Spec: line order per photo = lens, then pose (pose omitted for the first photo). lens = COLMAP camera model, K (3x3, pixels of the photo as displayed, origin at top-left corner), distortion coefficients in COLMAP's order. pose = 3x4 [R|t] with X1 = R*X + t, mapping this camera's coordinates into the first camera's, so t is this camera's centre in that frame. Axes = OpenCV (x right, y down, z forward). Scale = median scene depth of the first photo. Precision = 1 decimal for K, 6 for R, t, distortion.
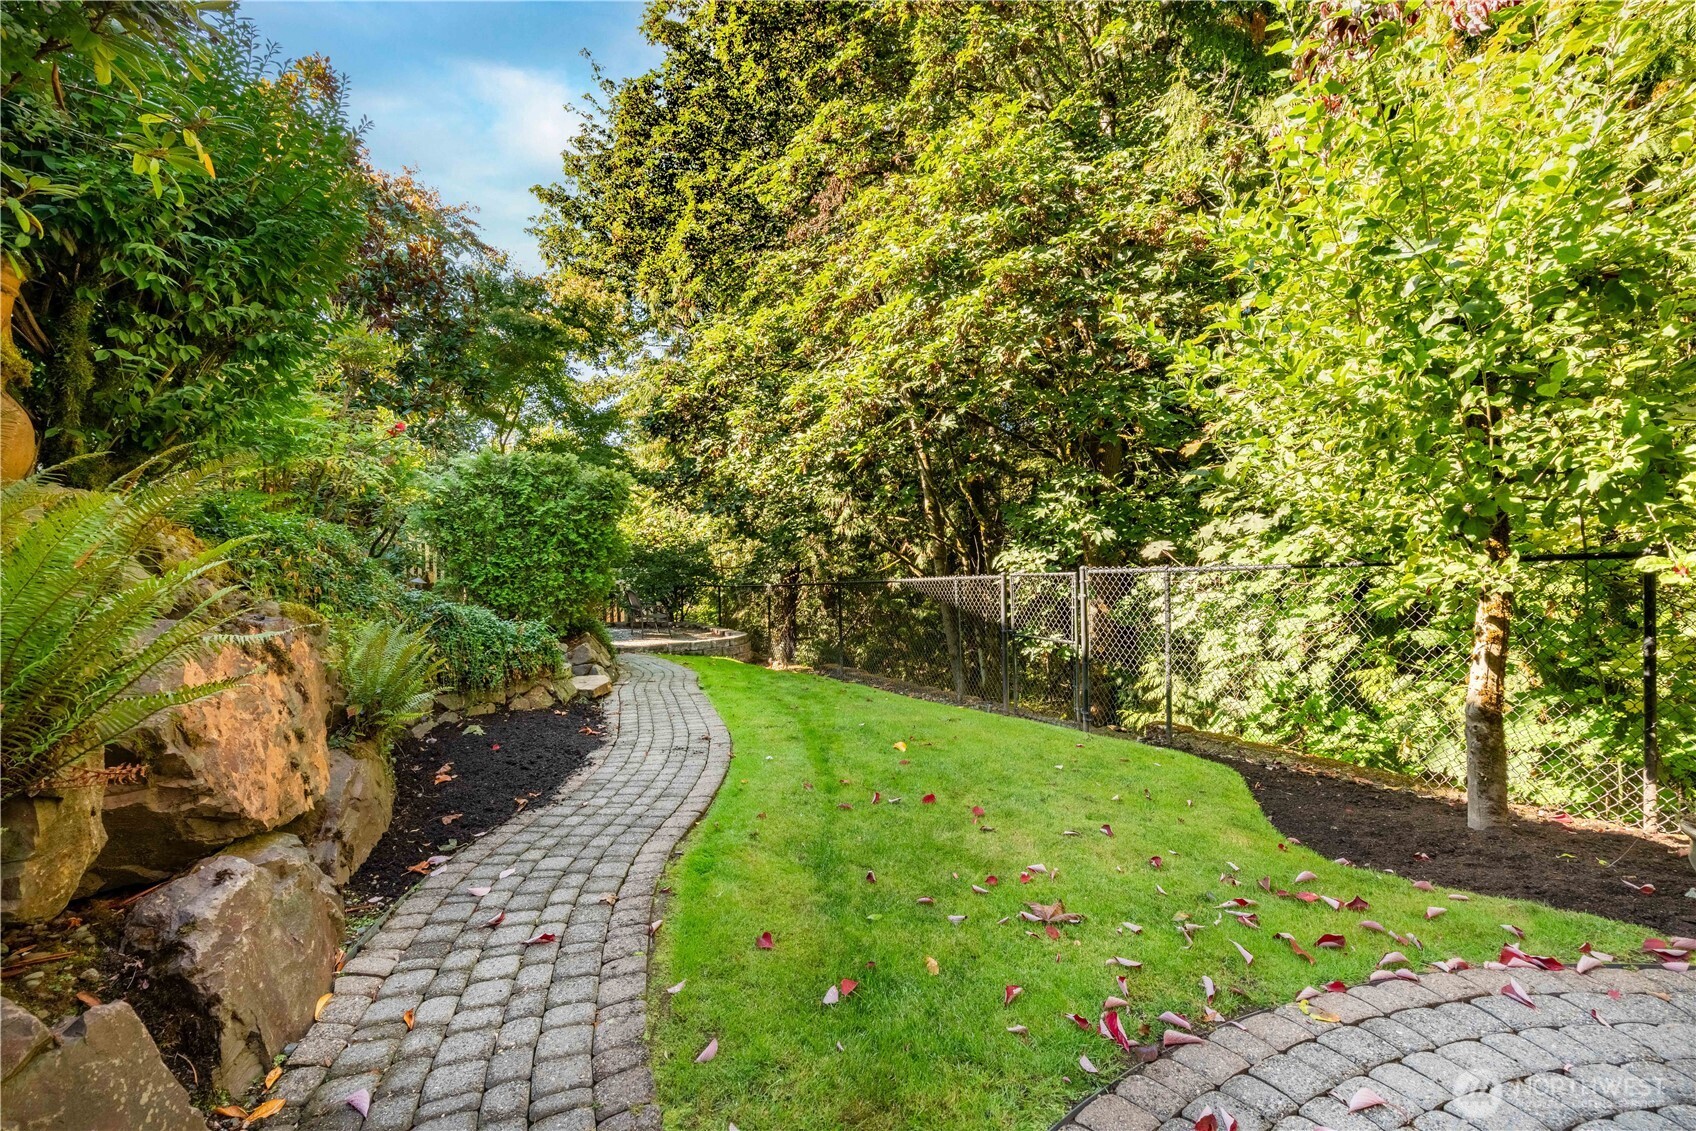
lens RADIAL K [[773.9, 0, 848.7], [0, 773.9, 559.0], [0, 0, 1]] dist [0.000947, 0.000623]
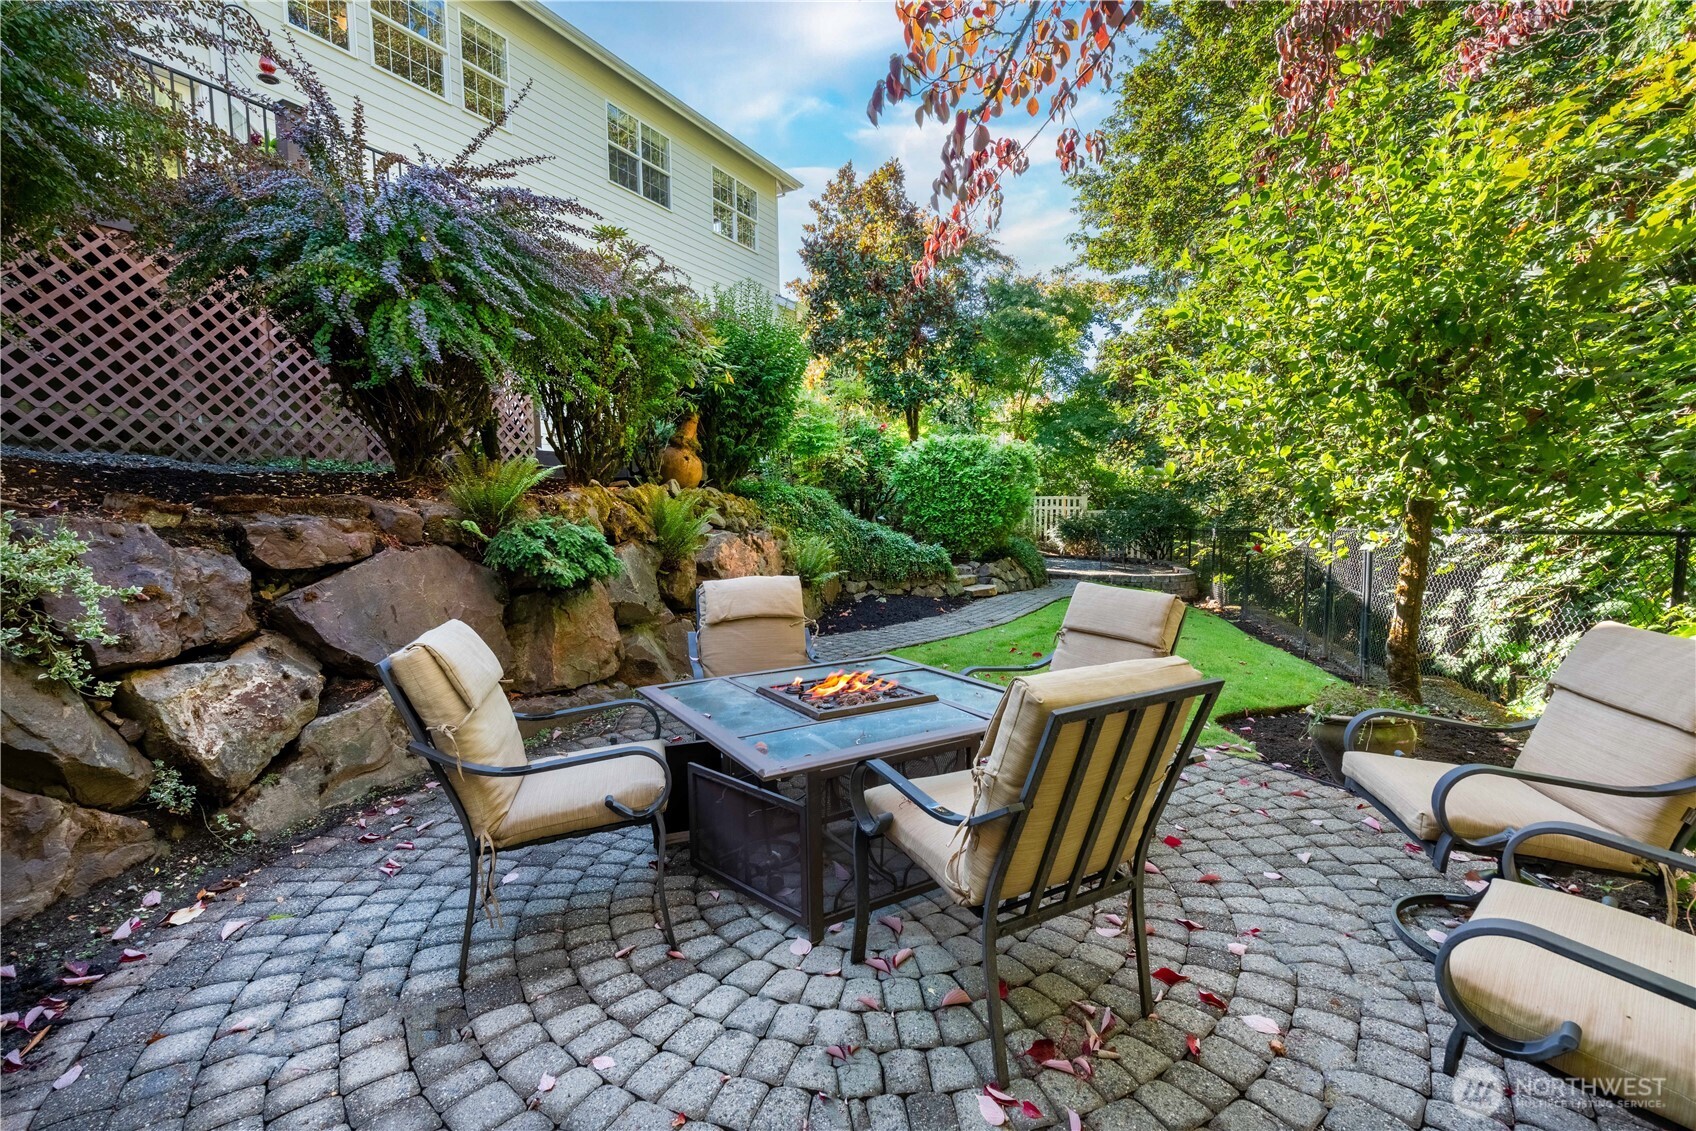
lens RADIAL K [[773.9, 0, 847.9], [0, 773.9, 567.7], [0, 0, 1]] dist [0.000947, 0.000623]
pose [[0.732490, 0.067766, -0.677397, 0.479481], [-0.008443, 0.995861, 0.090495, -0.014981], [0.680725, -0.060567, 0.730030, -0.271756]]
